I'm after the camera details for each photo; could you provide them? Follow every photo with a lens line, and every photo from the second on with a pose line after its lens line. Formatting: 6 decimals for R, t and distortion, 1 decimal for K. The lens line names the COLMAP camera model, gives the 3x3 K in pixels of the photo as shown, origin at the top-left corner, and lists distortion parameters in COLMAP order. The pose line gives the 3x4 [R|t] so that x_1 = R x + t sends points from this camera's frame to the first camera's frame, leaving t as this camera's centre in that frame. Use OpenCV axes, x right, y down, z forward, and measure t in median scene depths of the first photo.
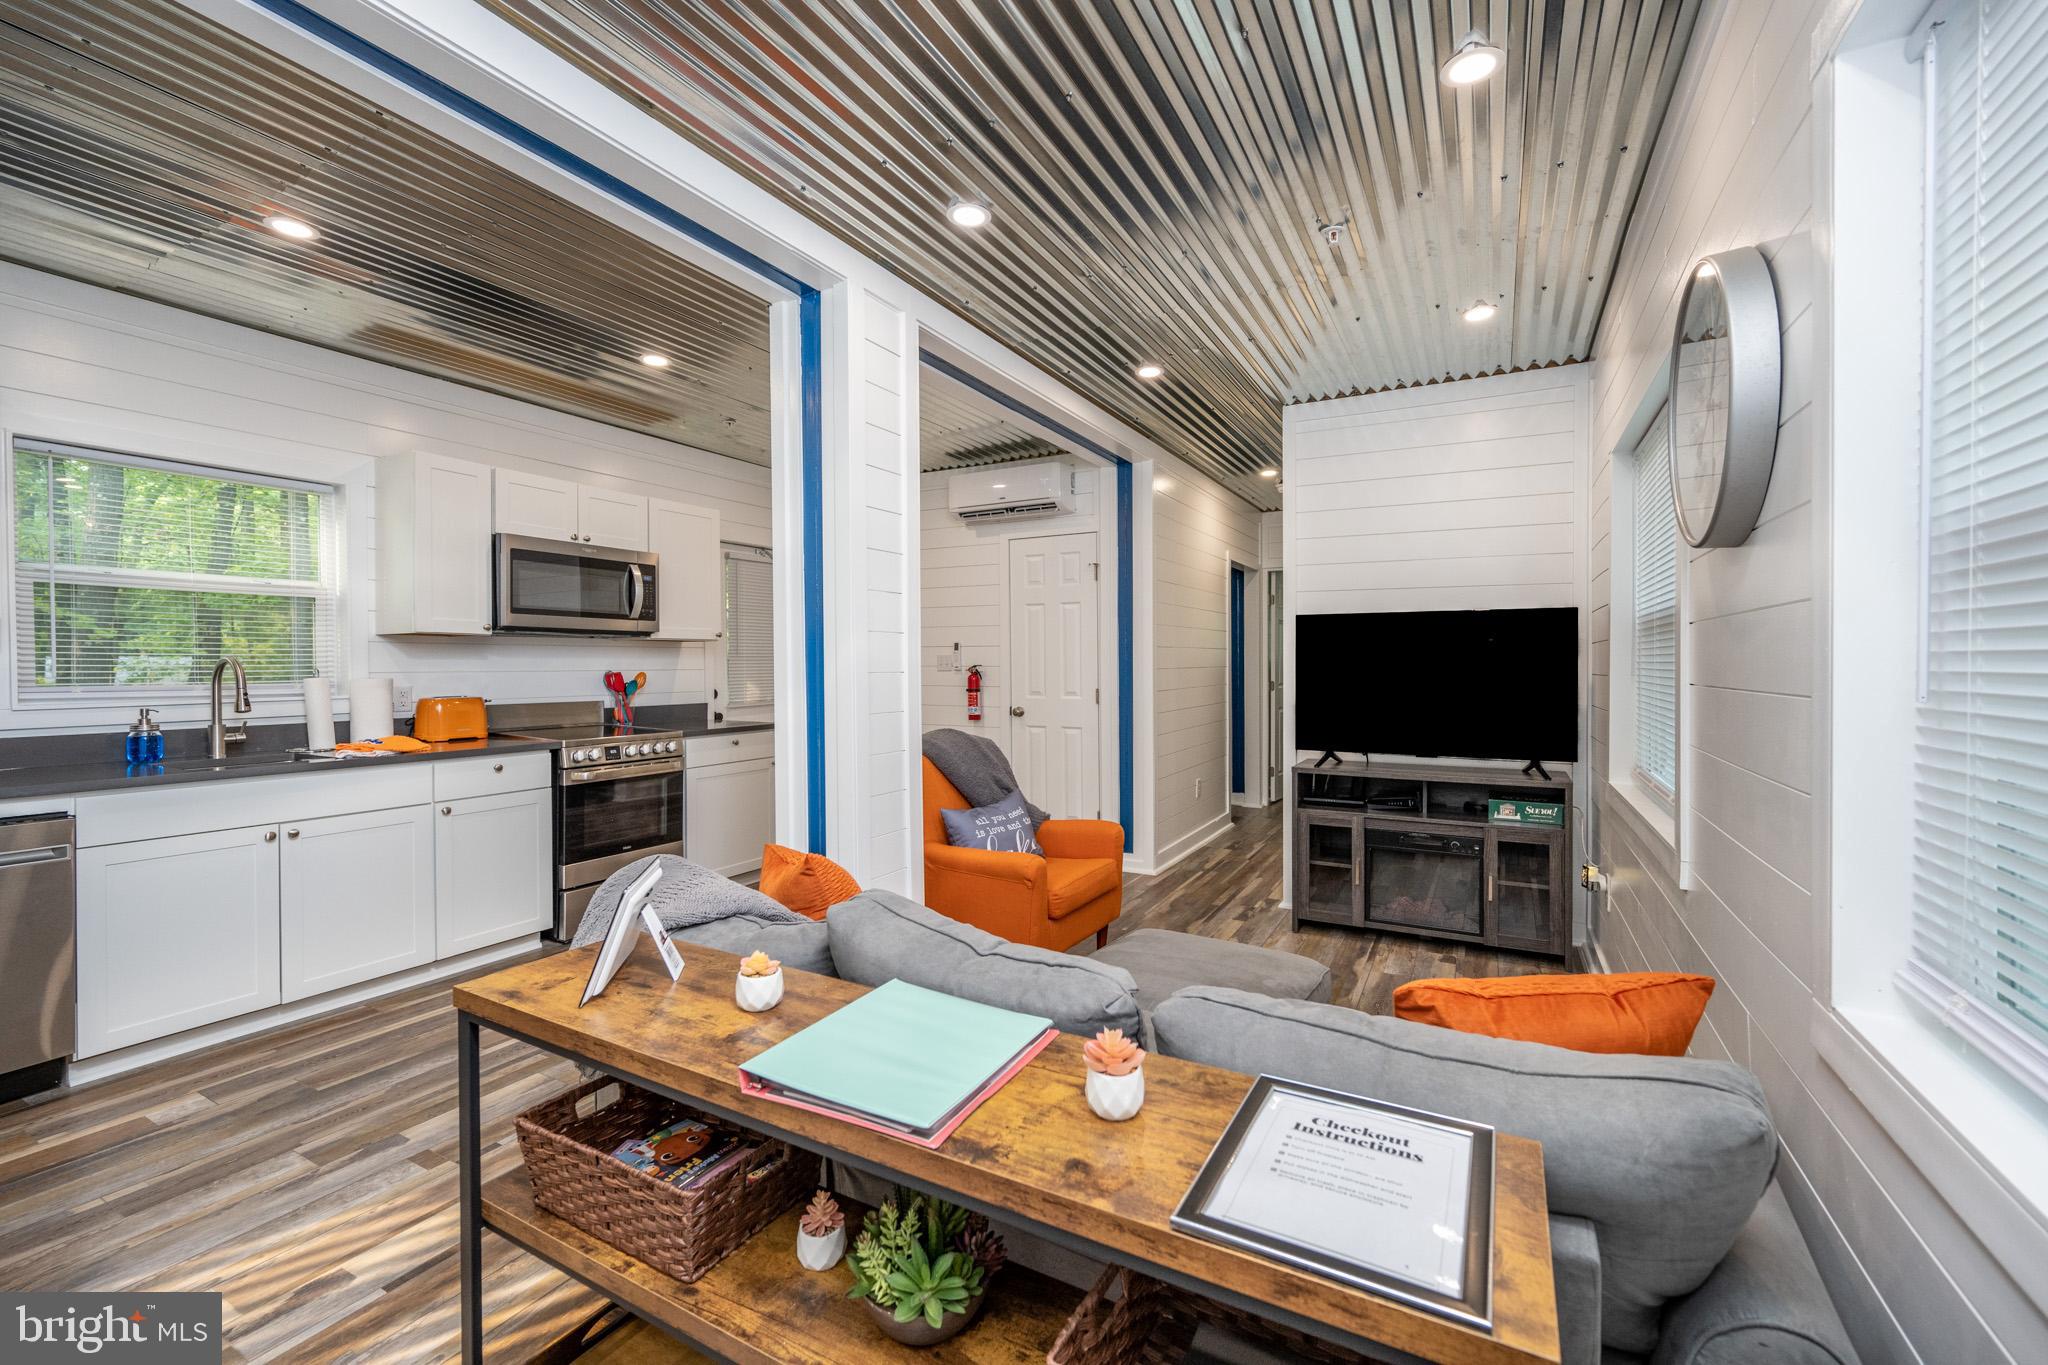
lens RADIAL K [[849.8, 0, 1099.6], [0, 849.8, 677.0], [0, 0, 1]] dist [-0.000671, -0.000244]
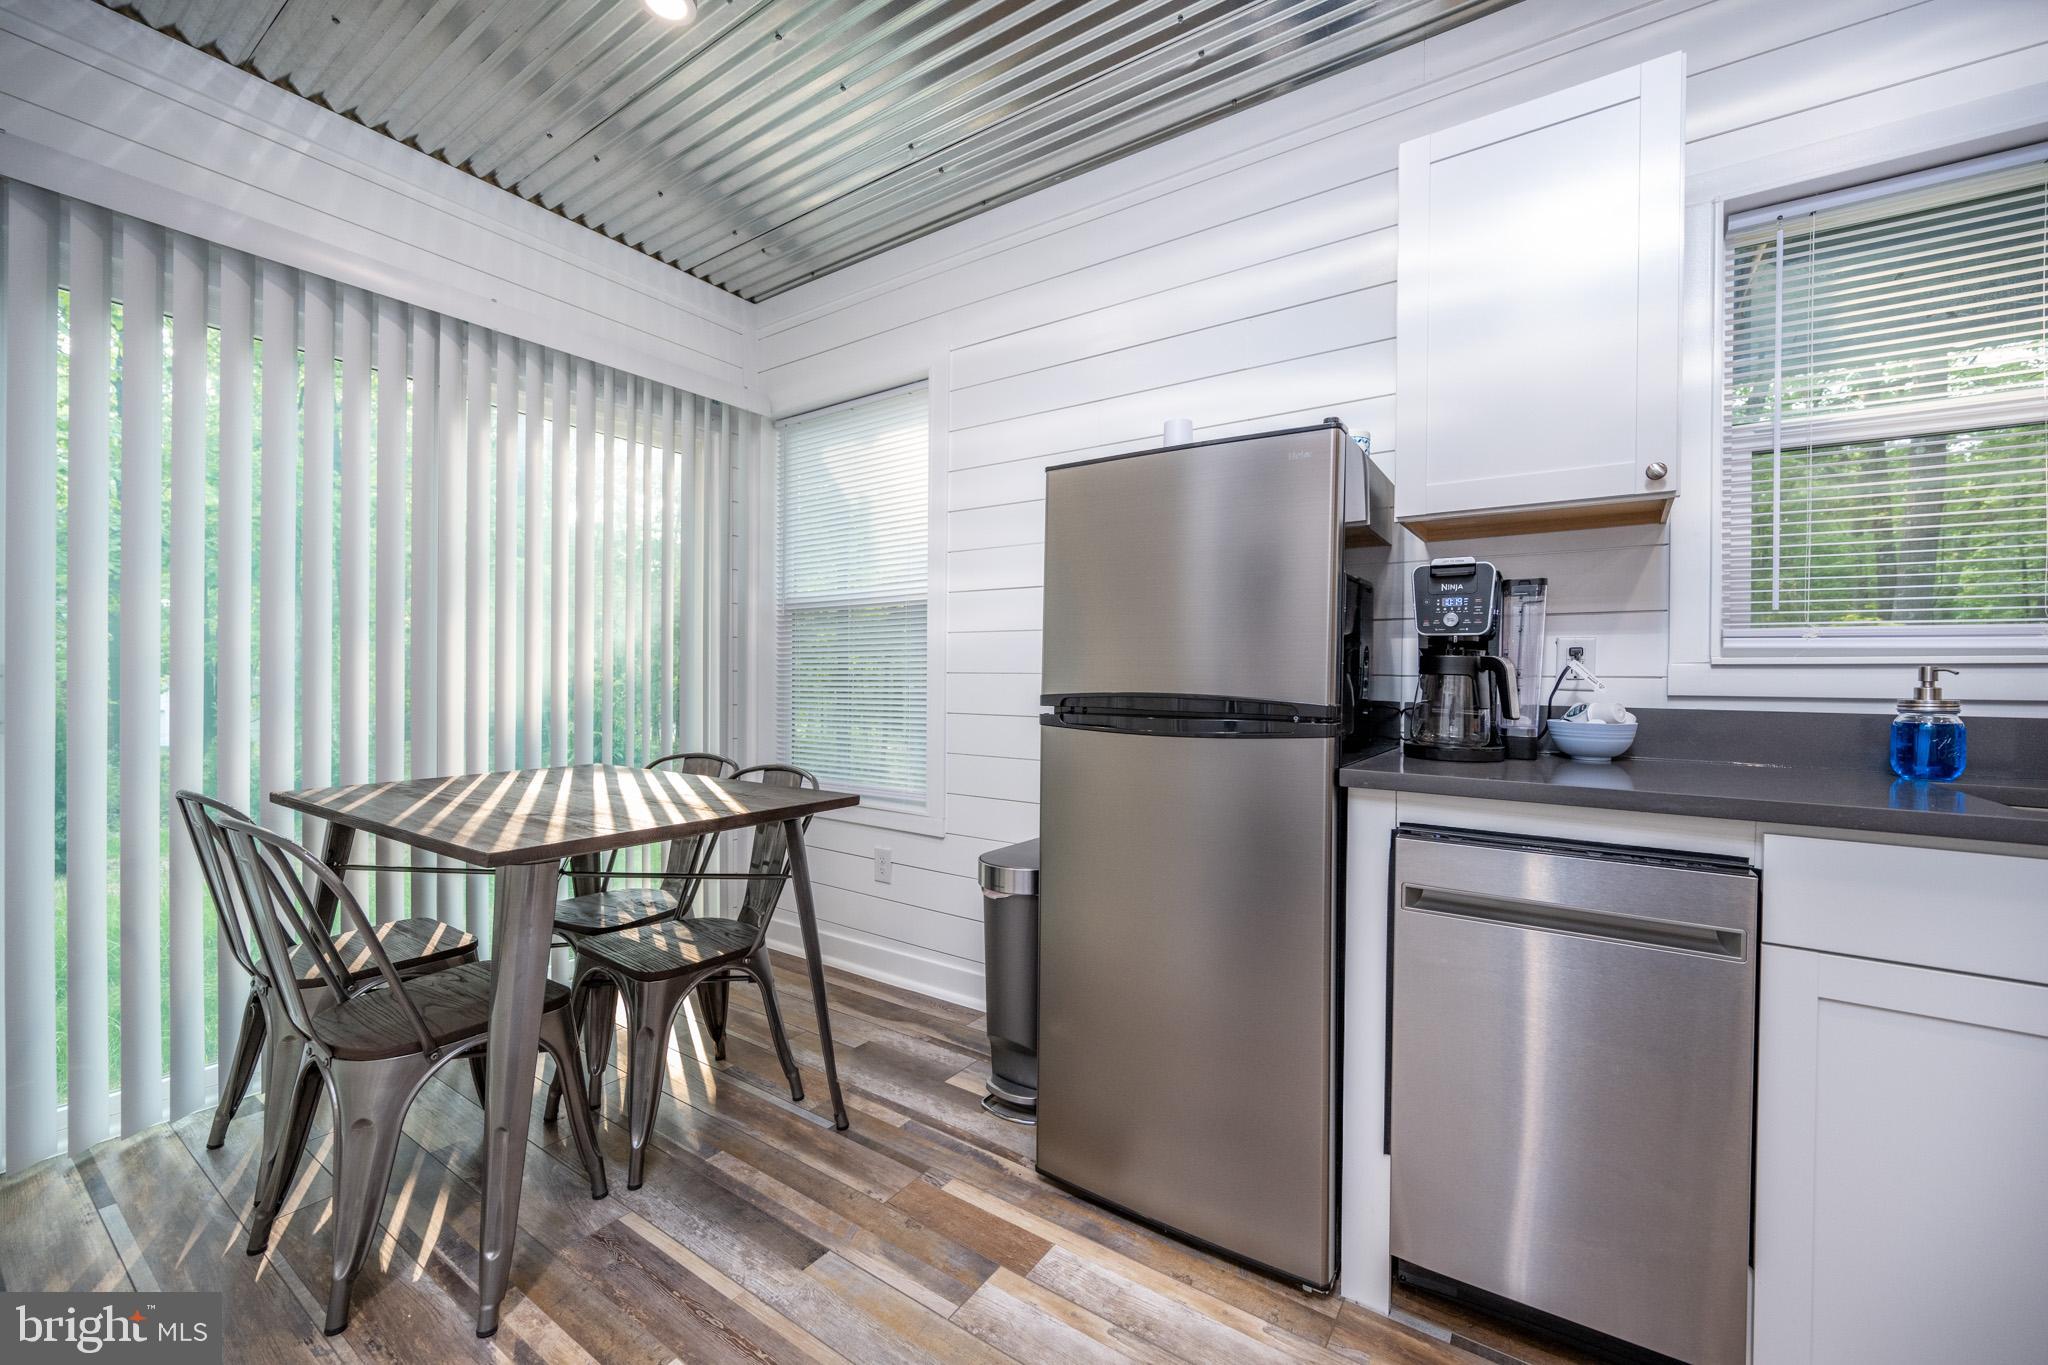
lens RADIAL K [[828.1, 0, 1044.1], [0, 828.1, 679.2], [0, 0, 1]] dist [0.001134, 0.000162]
pose [[-0.138286, 0.013749, -0.990297, -0.467453], [-0.026214, 0.999502, 0.017537, 0.038992], [0.990045, 0.028385, -0.137856, 0.449548]]
